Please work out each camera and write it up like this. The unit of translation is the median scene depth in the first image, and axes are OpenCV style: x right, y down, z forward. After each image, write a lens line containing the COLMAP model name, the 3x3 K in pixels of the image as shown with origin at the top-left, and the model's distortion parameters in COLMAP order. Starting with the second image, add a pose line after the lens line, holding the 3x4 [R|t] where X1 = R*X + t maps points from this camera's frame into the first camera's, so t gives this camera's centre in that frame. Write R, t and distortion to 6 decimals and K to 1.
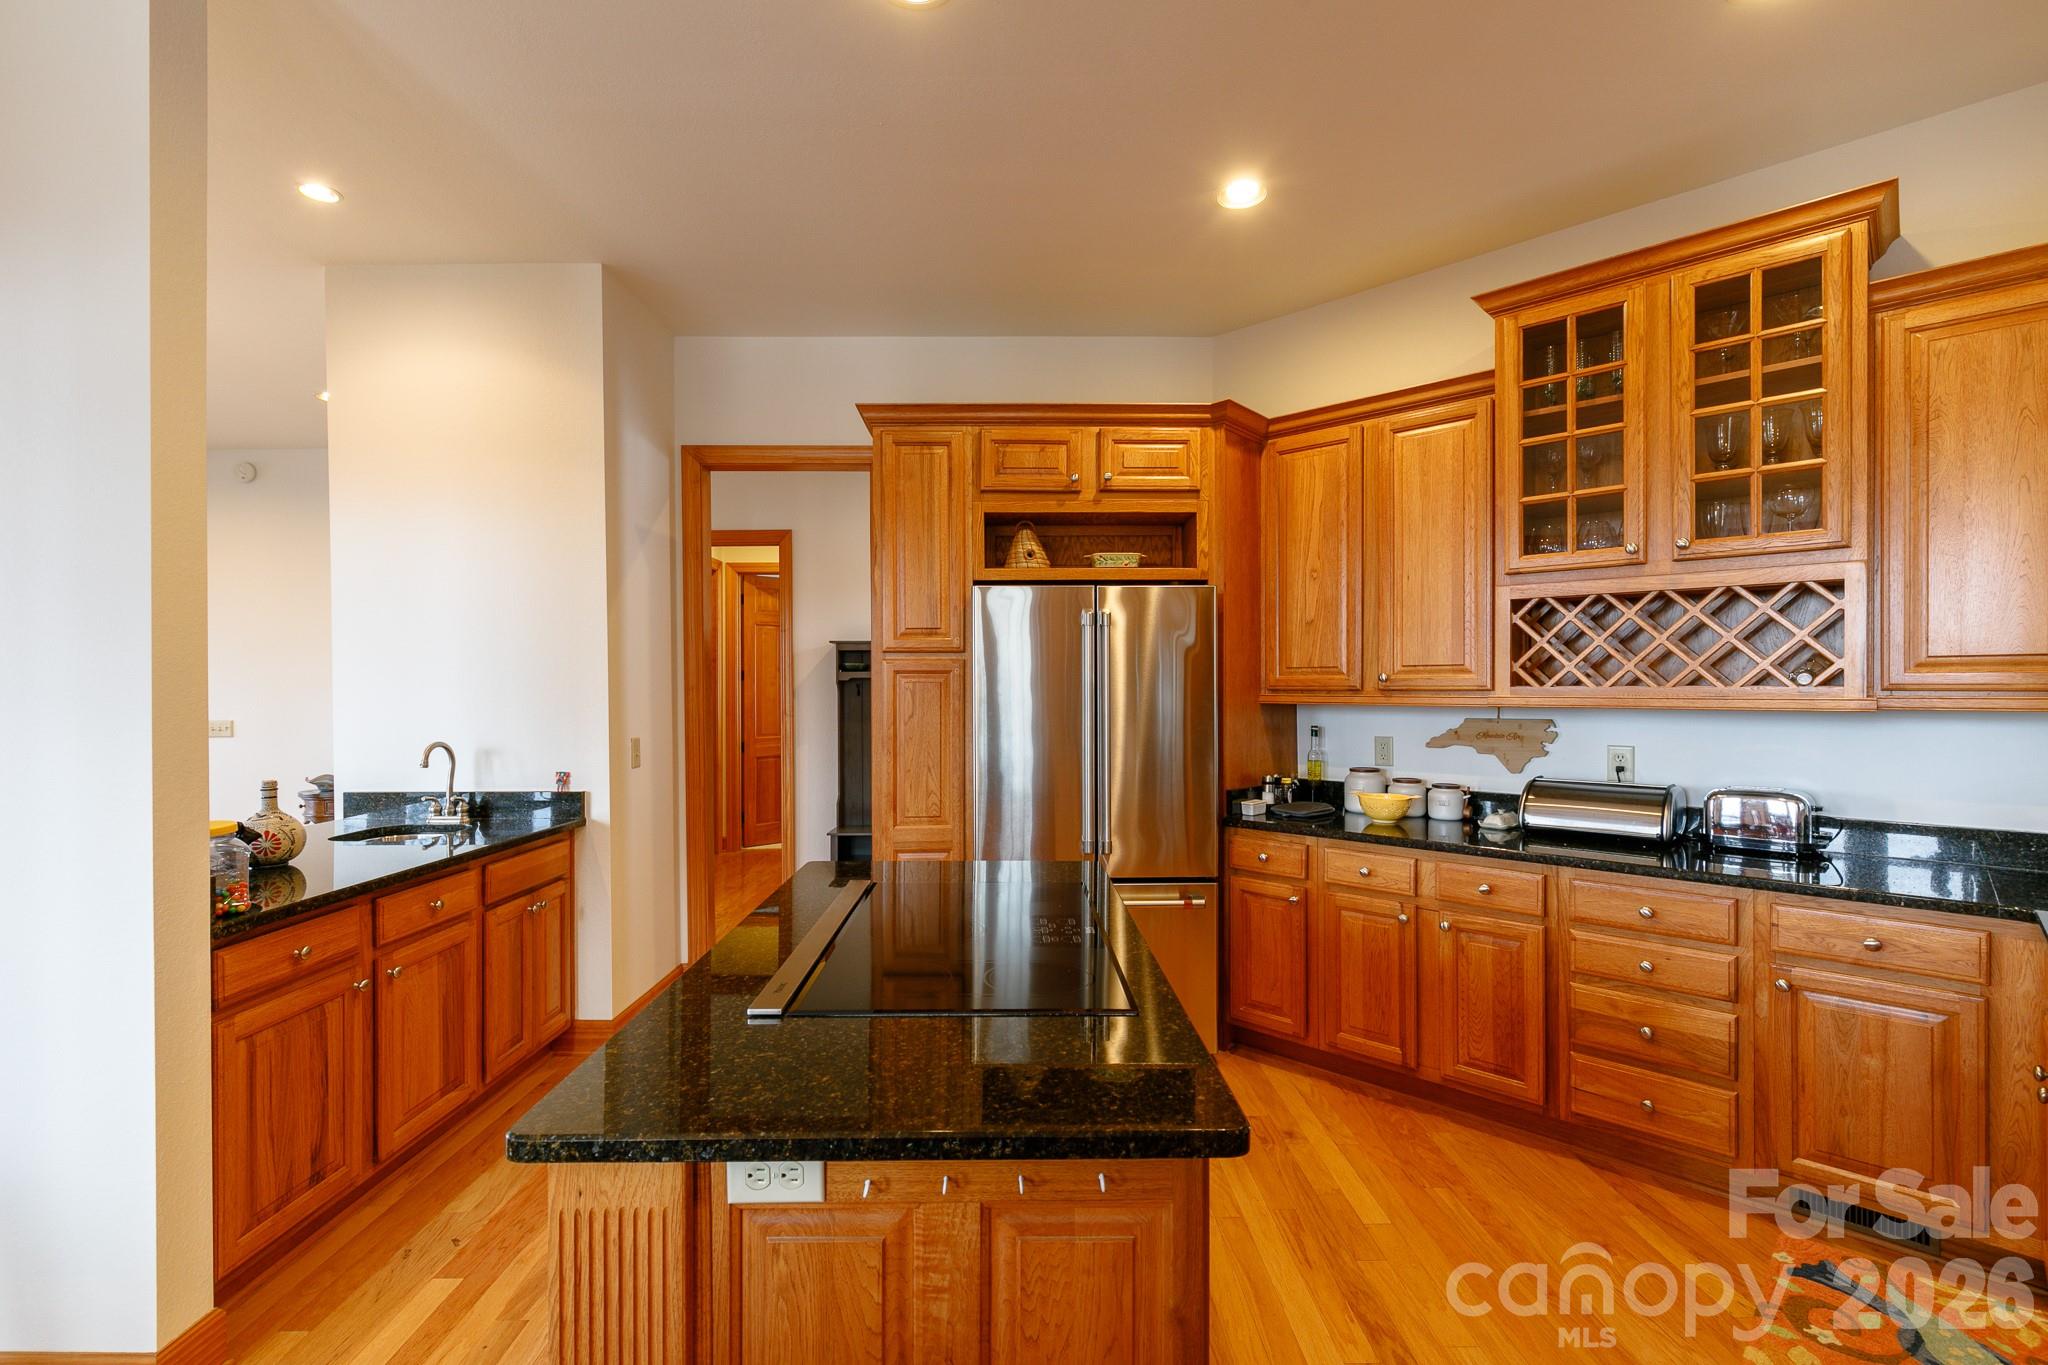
lens RADIAL K [[971.5, 0, 1027.6], [0, 971.5, 688.4], [0, 0, 1]] dist [-0.016871, 0.002584]
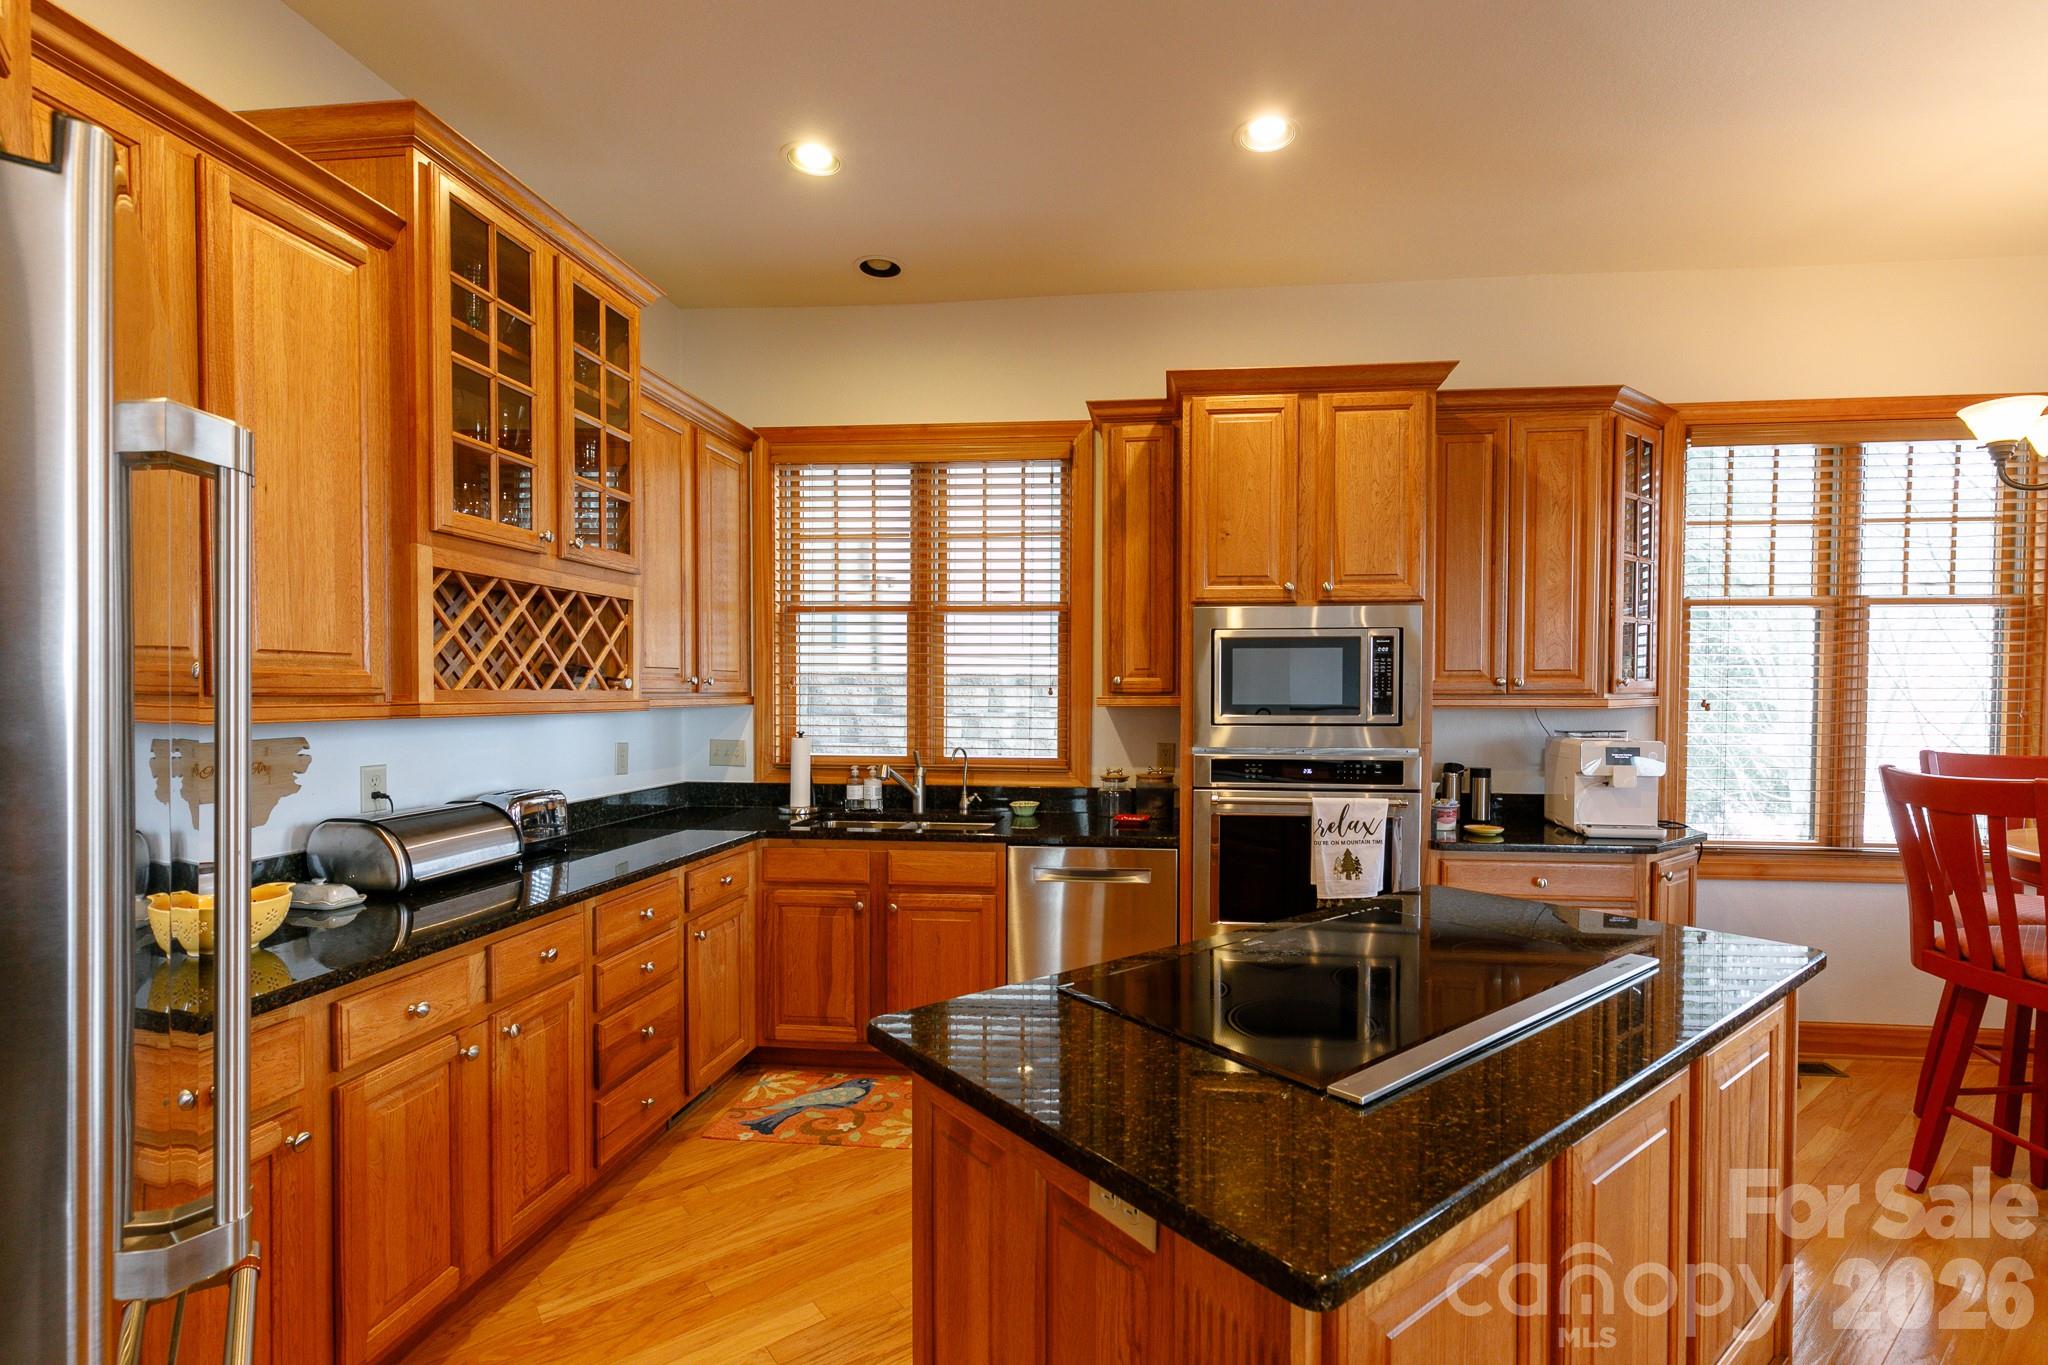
lens RADIAL K [[971.5, 0, 1024.3], [0, 971.5, 702.5], [0, 0, 1]] dist [-0.016871, 0.002584]
pose [[-0.621309, -0.015087, 0.783420, -0.344531], [-0.005491, 0.999874, 0.014900, -0.005621], [-0.783546, 0.004956, -0.621314, 1.163397]]
